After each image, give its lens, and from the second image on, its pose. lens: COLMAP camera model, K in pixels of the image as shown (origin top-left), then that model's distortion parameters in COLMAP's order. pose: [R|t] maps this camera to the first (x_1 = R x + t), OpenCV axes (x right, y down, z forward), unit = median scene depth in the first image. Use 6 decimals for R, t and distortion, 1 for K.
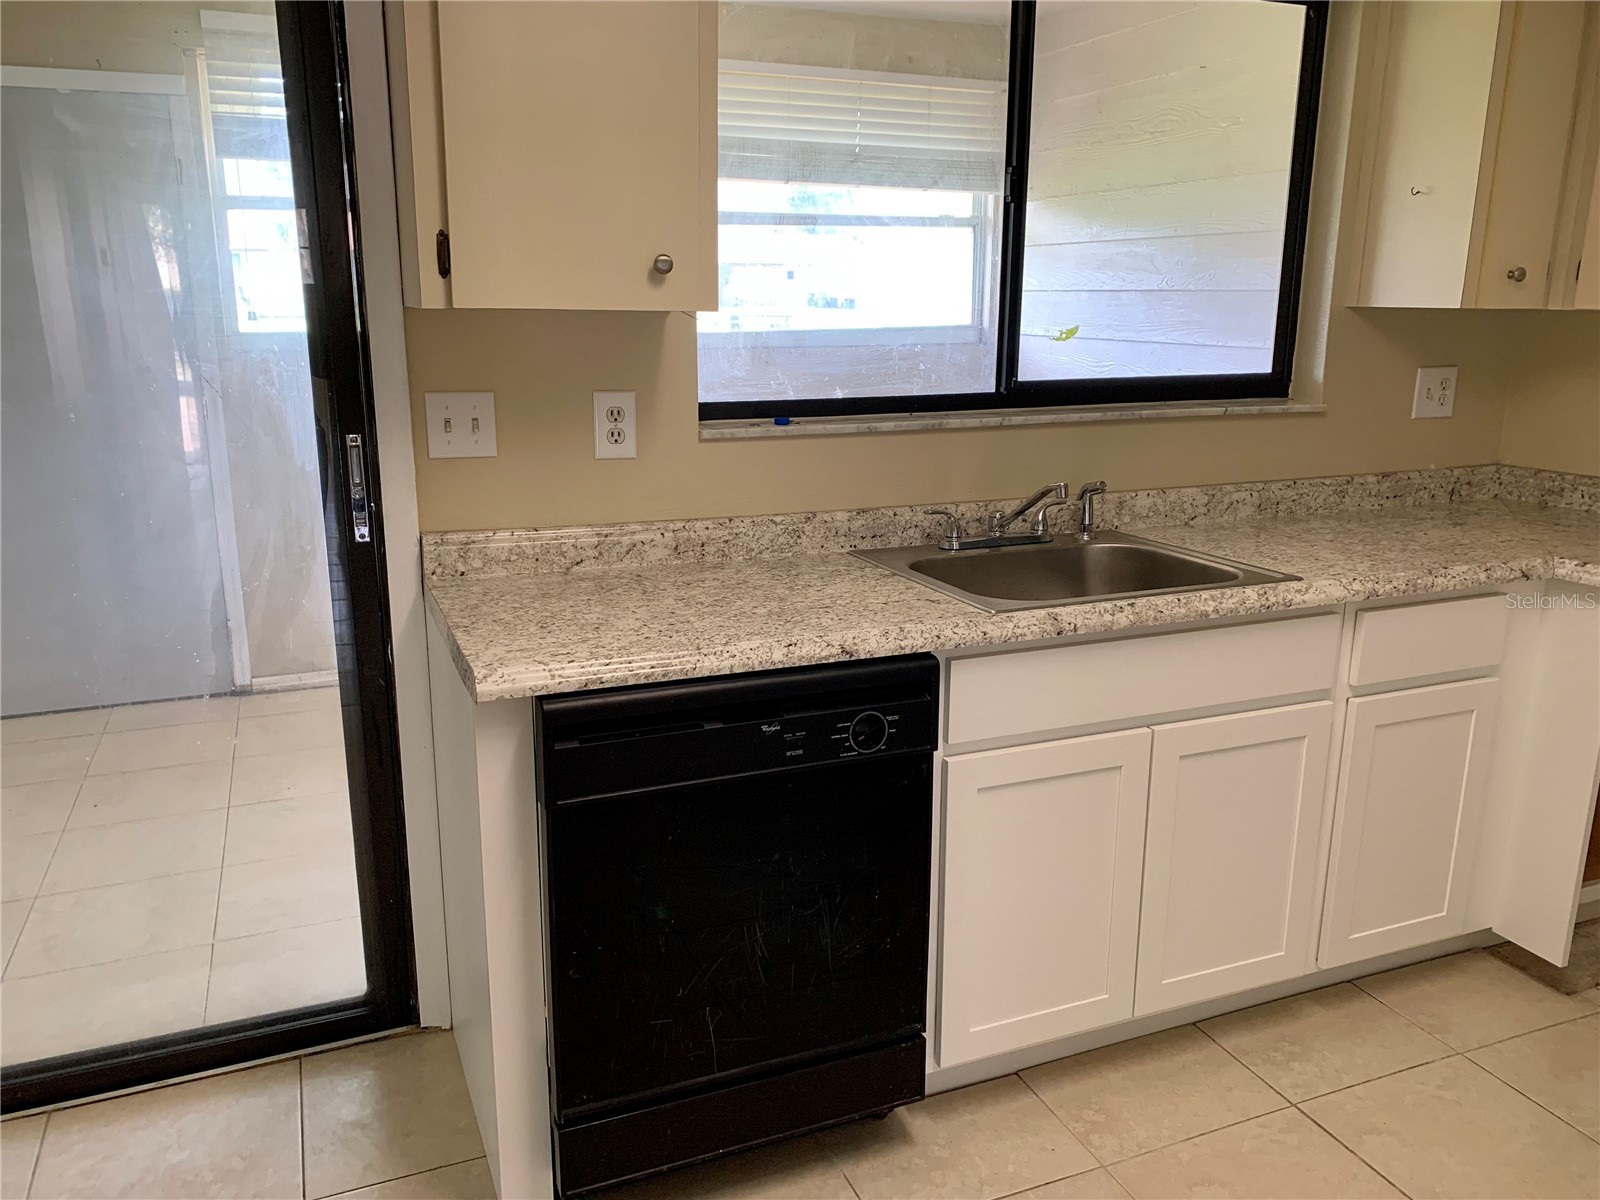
lens RADIAL K [[1222.2, 0, 777.3], [0, 1222.2, 602.8], [0, 0, 1]] dist [0.080709, -0.088611]
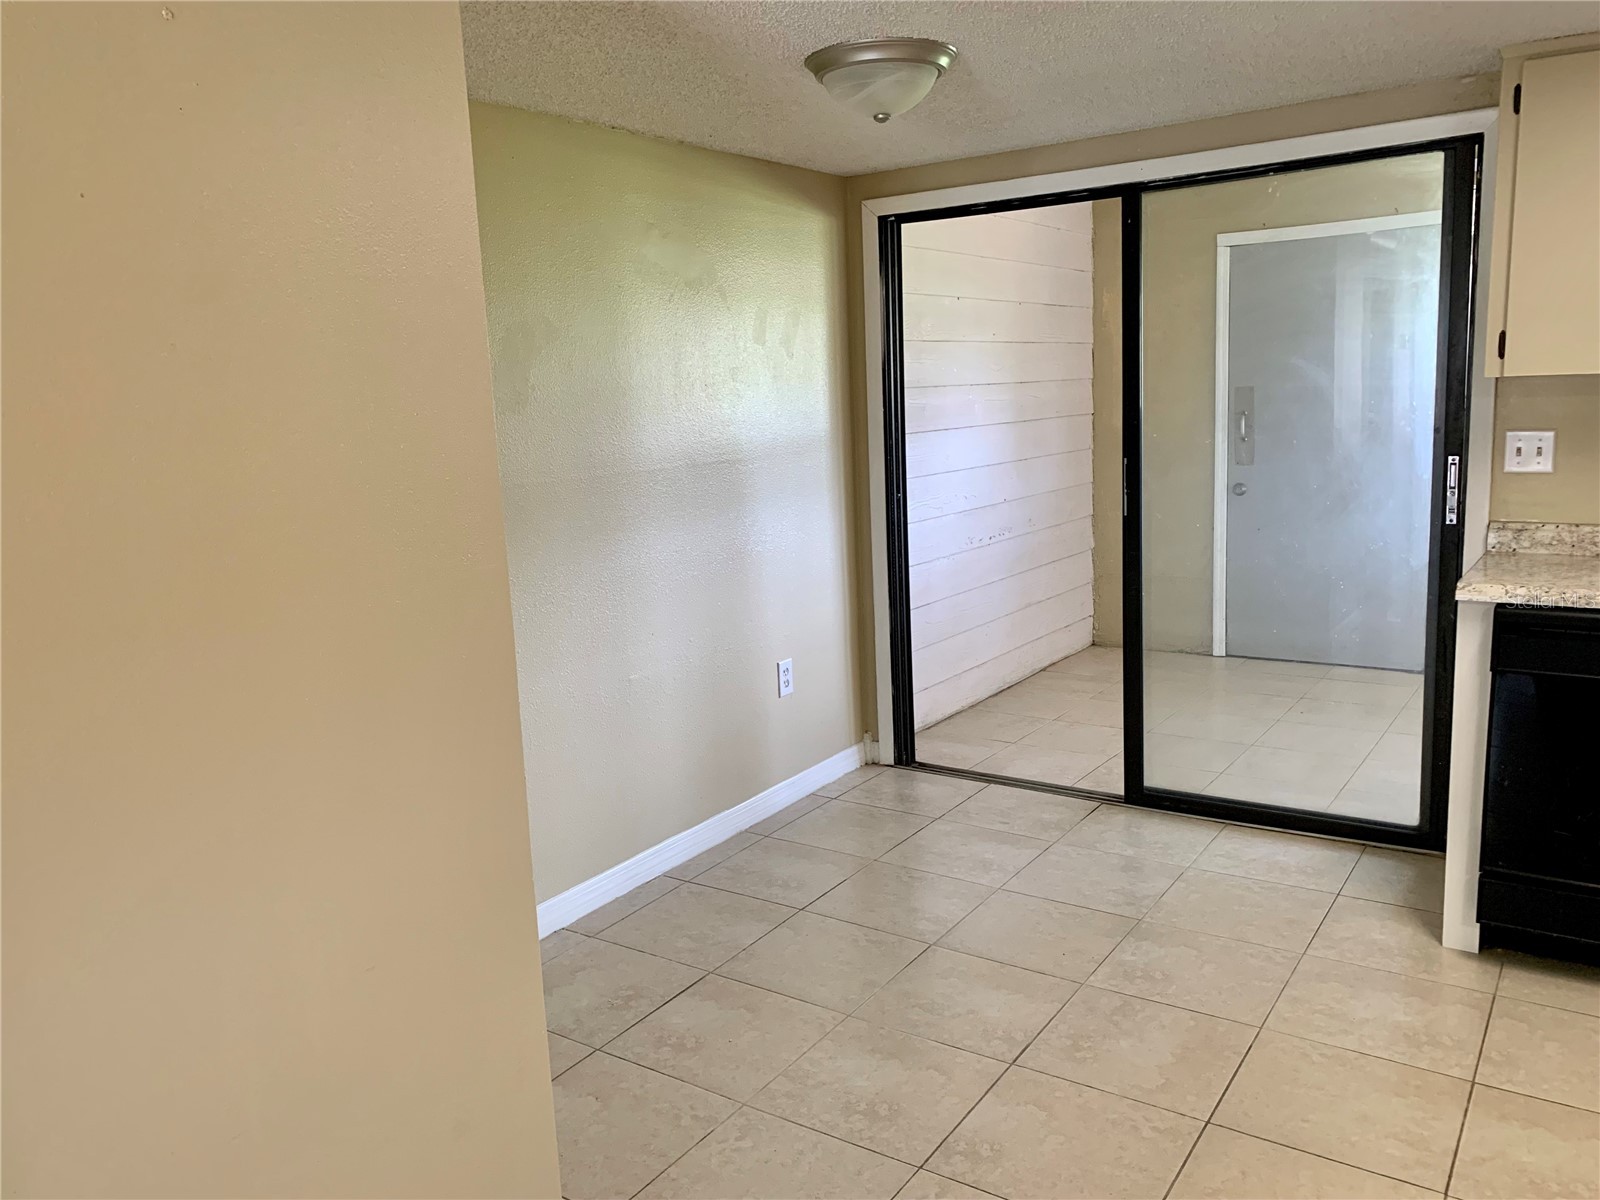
lens RADIAL K [[1245.8, 0, 722.9], [0, 1245.8, 602.6], [0, 0, 1]] dist [0.004577, -0.067534]
pose [[0.519382, 0.109746, -0.847466, 0.514590], [-0.153912, 0.987515, 0.033554, 0.135446], [0.840567, 0.113008, 0.529789, -0.588008]]
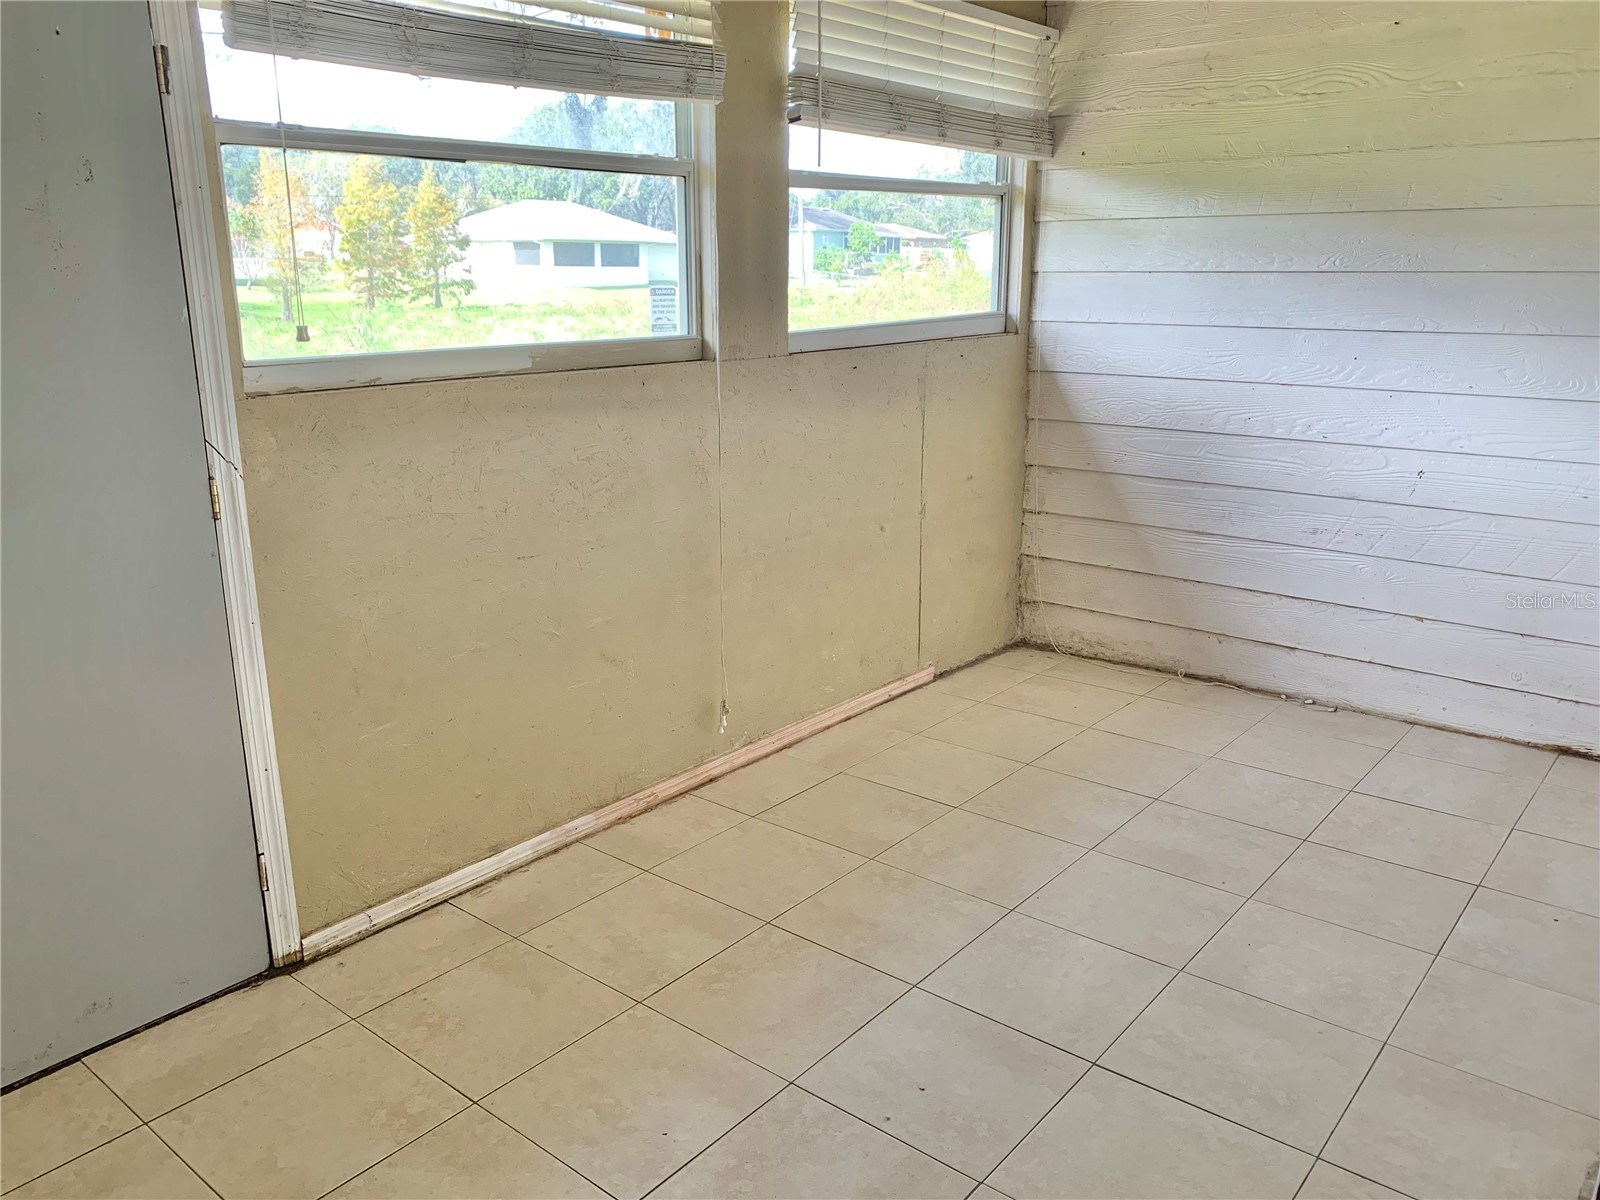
lens RADIAL K [[1222.2, 0, 777.3], [0, 1222.2, 602.8], [0, 0, 1]] dist [0.080709, -0.088611]
pose [[0.884955, -0.128544, 0.447583, -0.895071], [0.119380, 0.991651, 0.048761, -0.194053], [-0.450114, 0.010281, 0.892912, 0.691903]]
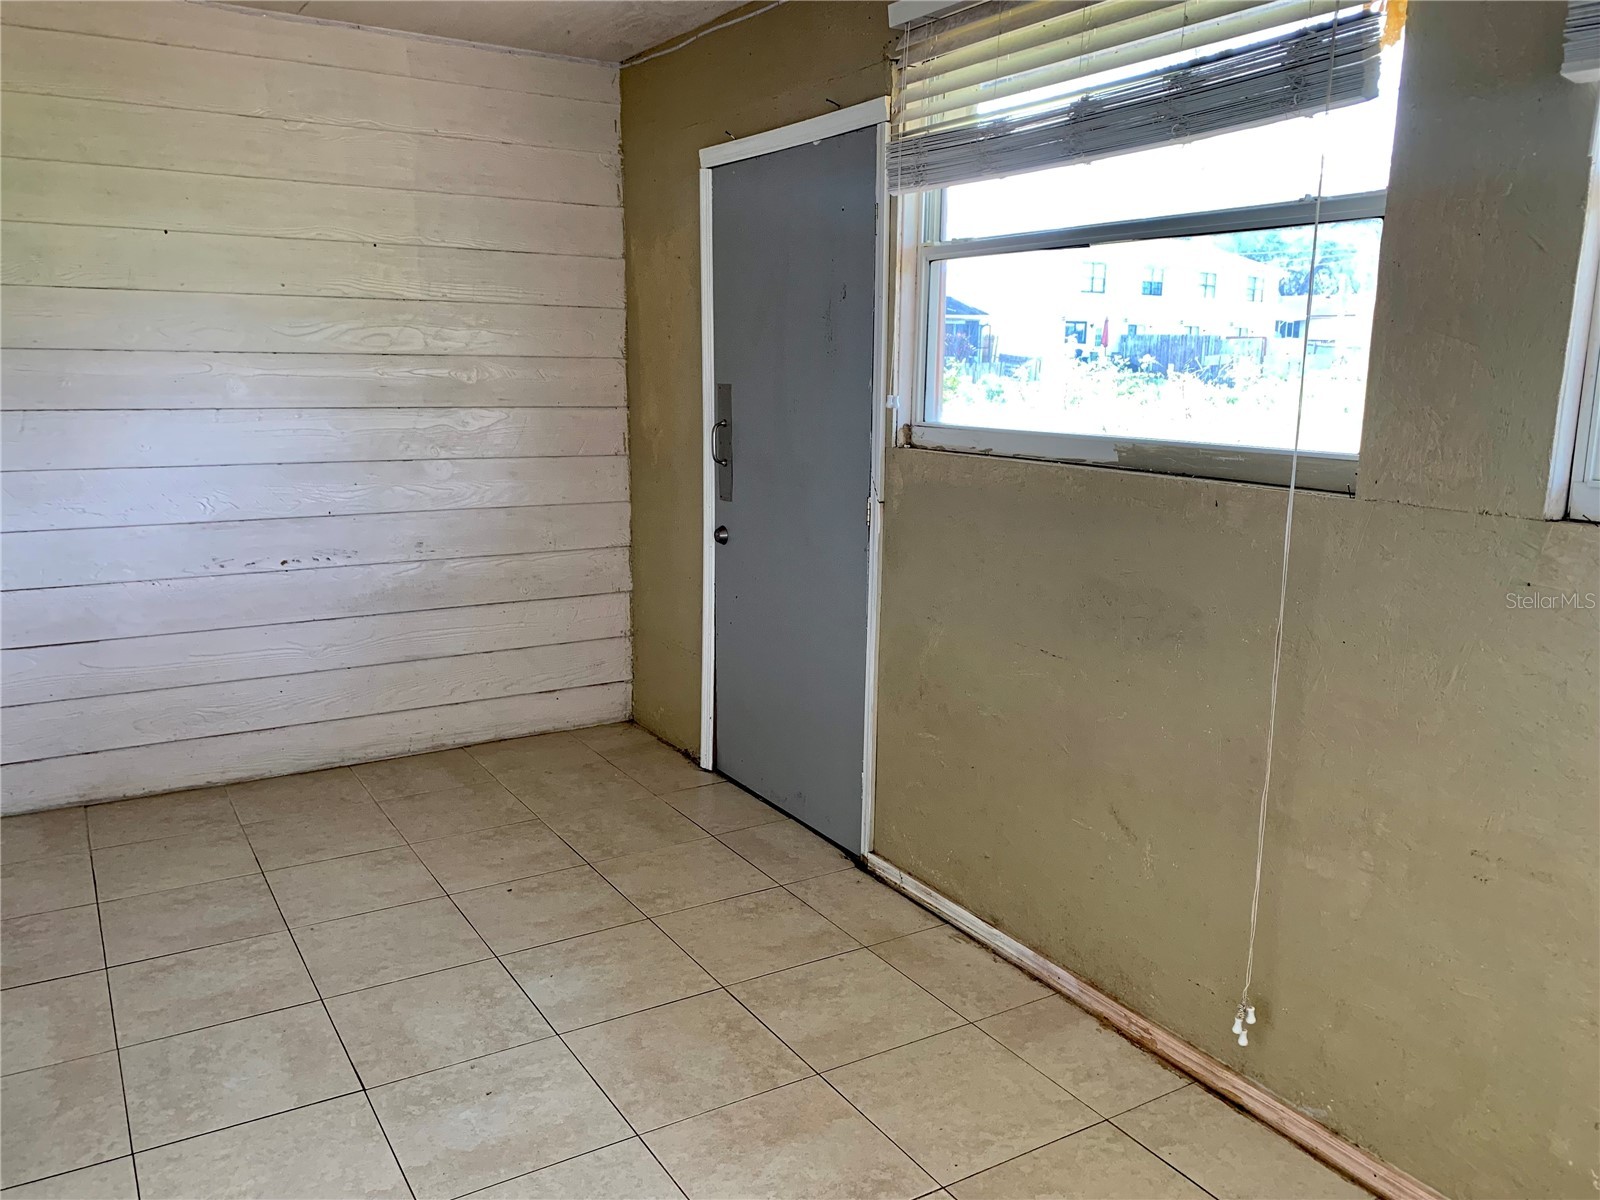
lens RADIAL K [[1222.2, 0, 777.3], [0, 1222.2, 602.8], [0, 0, 1]] dist [0.080709, -0.088611]
pose [[0.157846, 0.195875, -0.967842, 0.559021], [-0.245290, 0.957186, 0.153714, -0.377139], [0.956513, 0.213139, 0.199134, 1.441065]]
